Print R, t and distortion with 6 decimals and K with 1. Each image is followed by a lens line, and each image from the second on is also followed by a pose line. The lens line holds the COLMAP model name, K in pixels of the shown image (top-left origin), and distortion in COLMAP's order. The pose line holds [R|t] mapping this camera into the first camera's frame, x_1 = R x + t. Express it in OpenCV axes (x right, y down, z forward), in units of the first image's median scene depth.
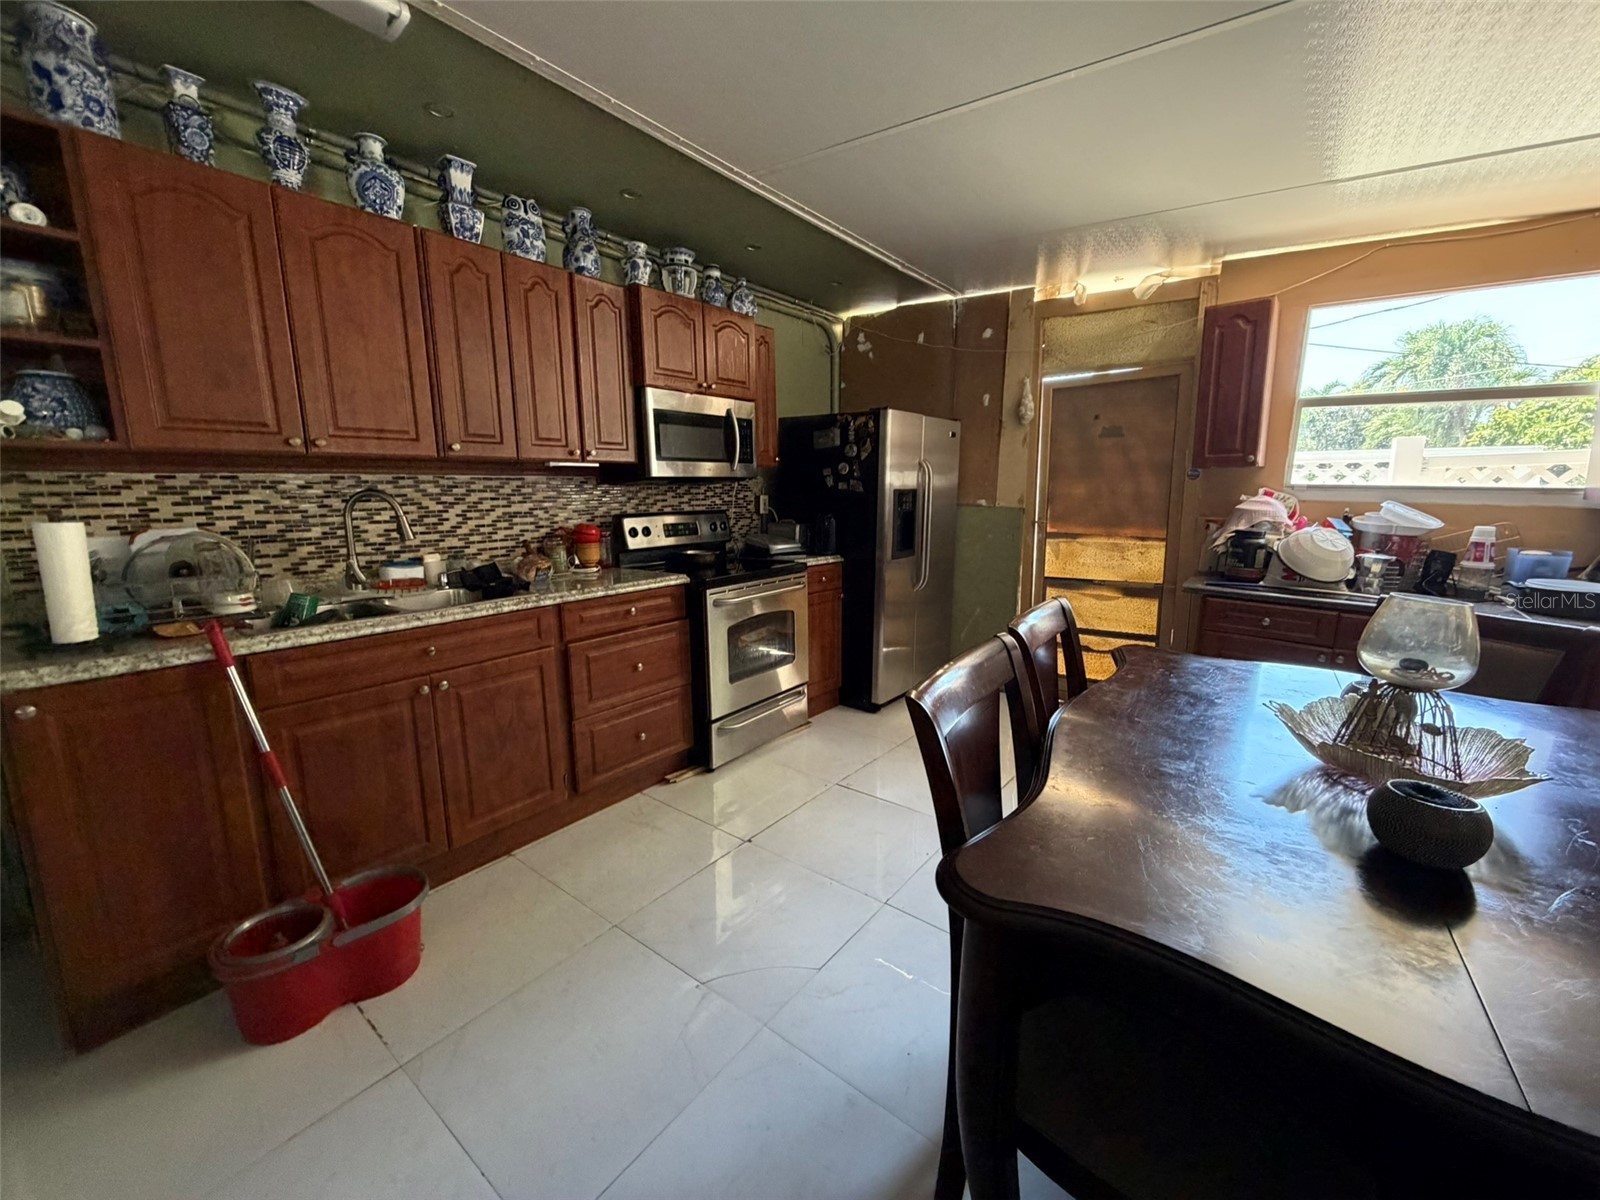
lens RADIAL K [[640.4, 0, 790.5], [0, 640.4, 596.5], [0, 0, 1]] dist [-0.000431, -0.000077]
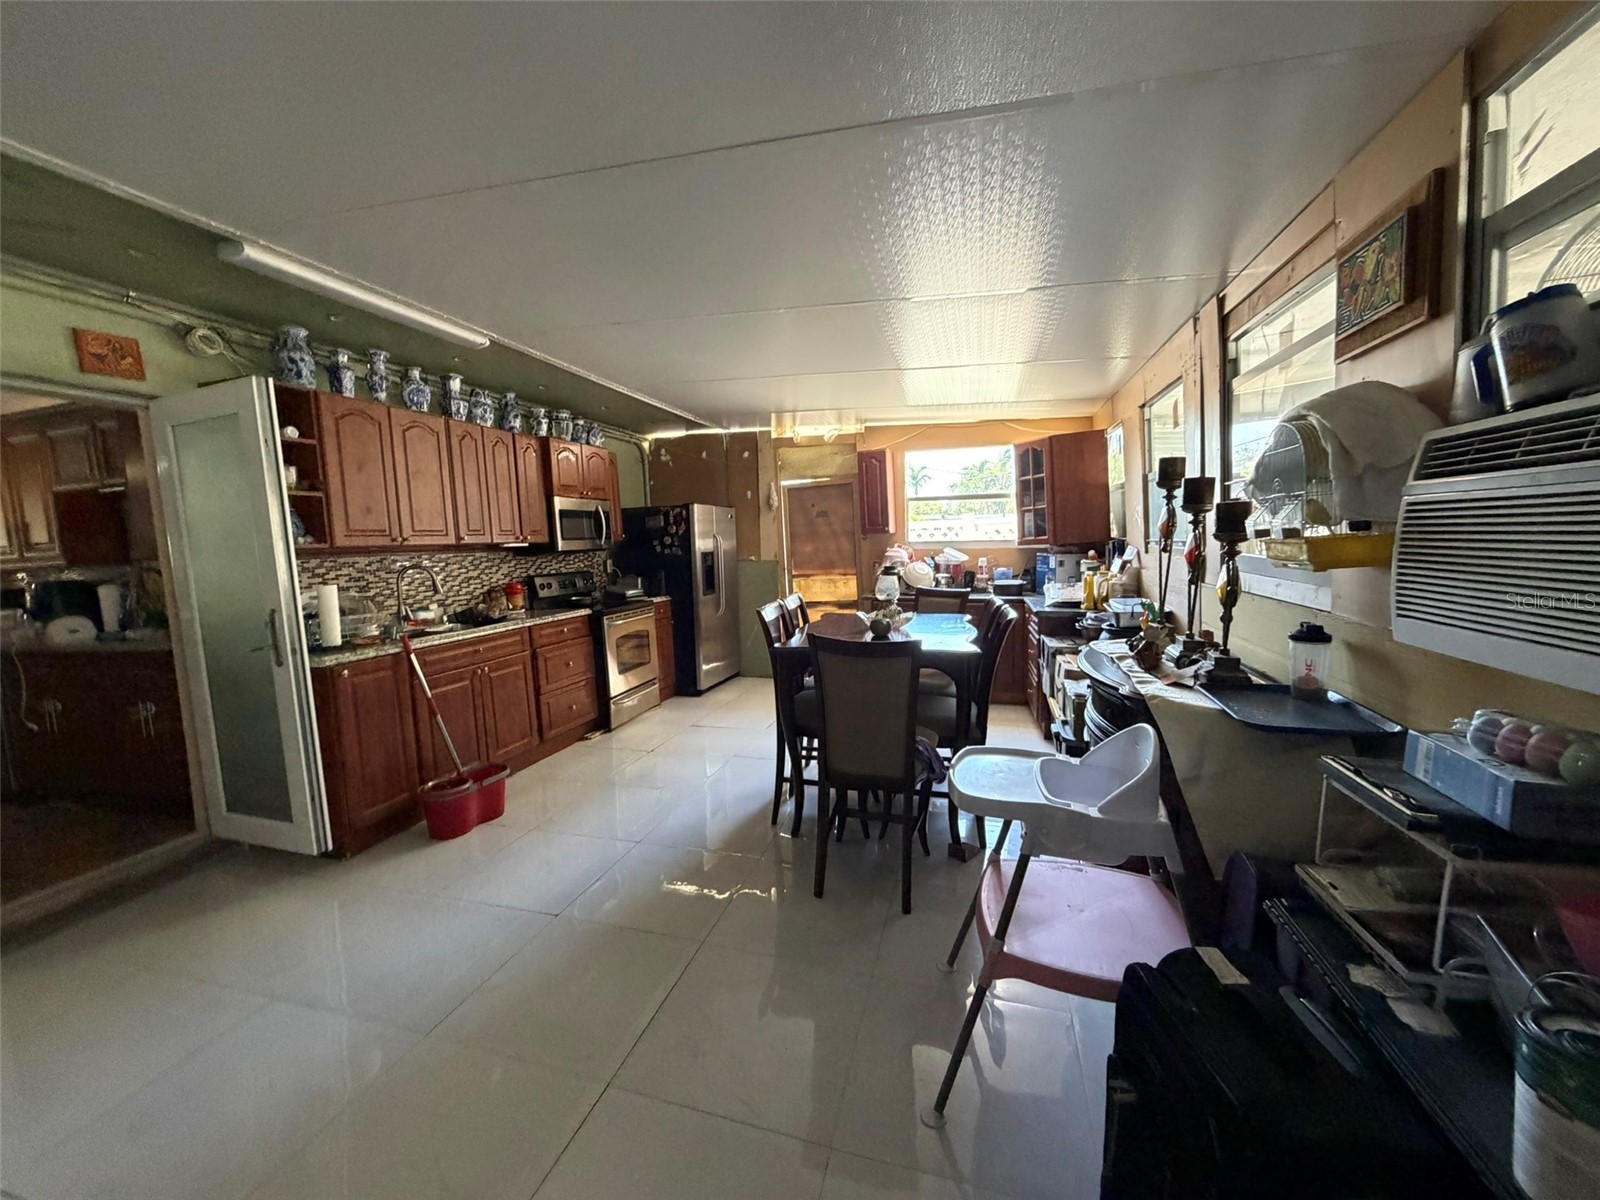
lens RADIAL K [[640.4, 0, 799.4], [0, 640.4, 599.7], [0, 0, 1]] dist [-0.000431, -0.000077]
pose [[0.925478, -0.067621, 0.372716, -0.262551], [0.100868, 0.992405, -0.070413, 0.107721], [-0.365124, 0.102761, 0.925270, -0.683470]]
